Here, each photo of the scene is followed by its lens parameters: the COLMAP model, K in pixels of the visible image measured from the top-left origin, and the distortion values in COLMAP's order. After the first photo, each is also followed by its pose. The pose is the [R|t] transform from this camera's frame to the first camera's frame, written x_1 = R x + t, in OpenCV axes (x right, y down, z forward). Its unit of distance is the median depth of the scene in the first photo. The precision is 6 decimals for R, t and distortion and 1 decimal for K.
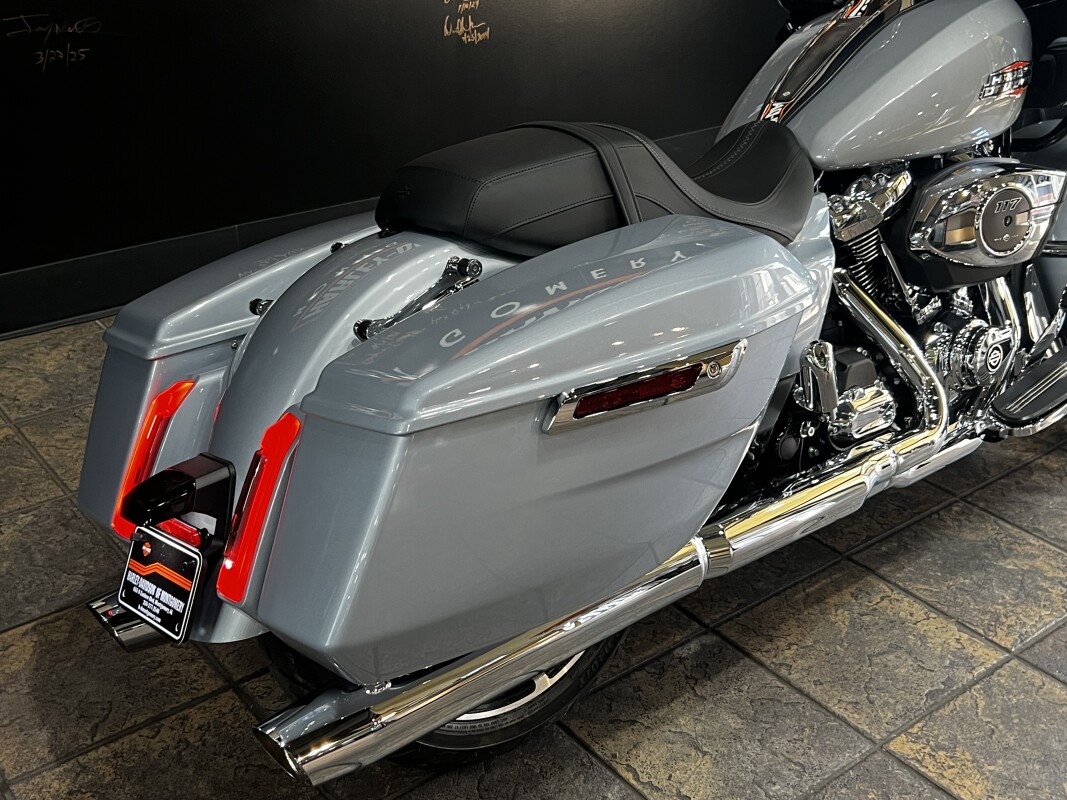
lens RADIAL K [[1242.5, 0, 533.5], [0, 1242.5, 400.2], [0, 0, 1]] dist [-0.012012, 0.000000]
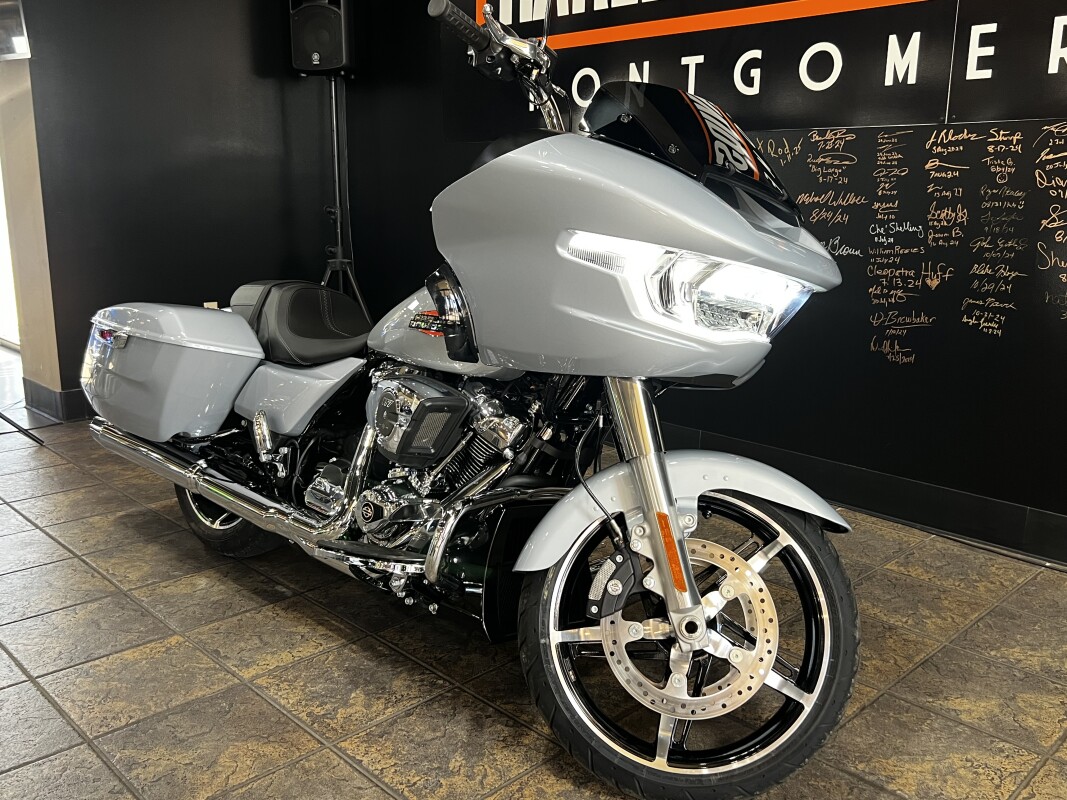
lens RADIAL K [[933.8, 0, 533.6], [0, 933.8, 399.8], [0, 0, 1]] dist [0.012679, 0.004722]
pose [[0.132791, 0.216775, -0.967148, 1.246769], [-0.464133, 0.875788, 0.132572, -0.336925], [0.875755, 0.431281, 0.216909, 0.806907]]
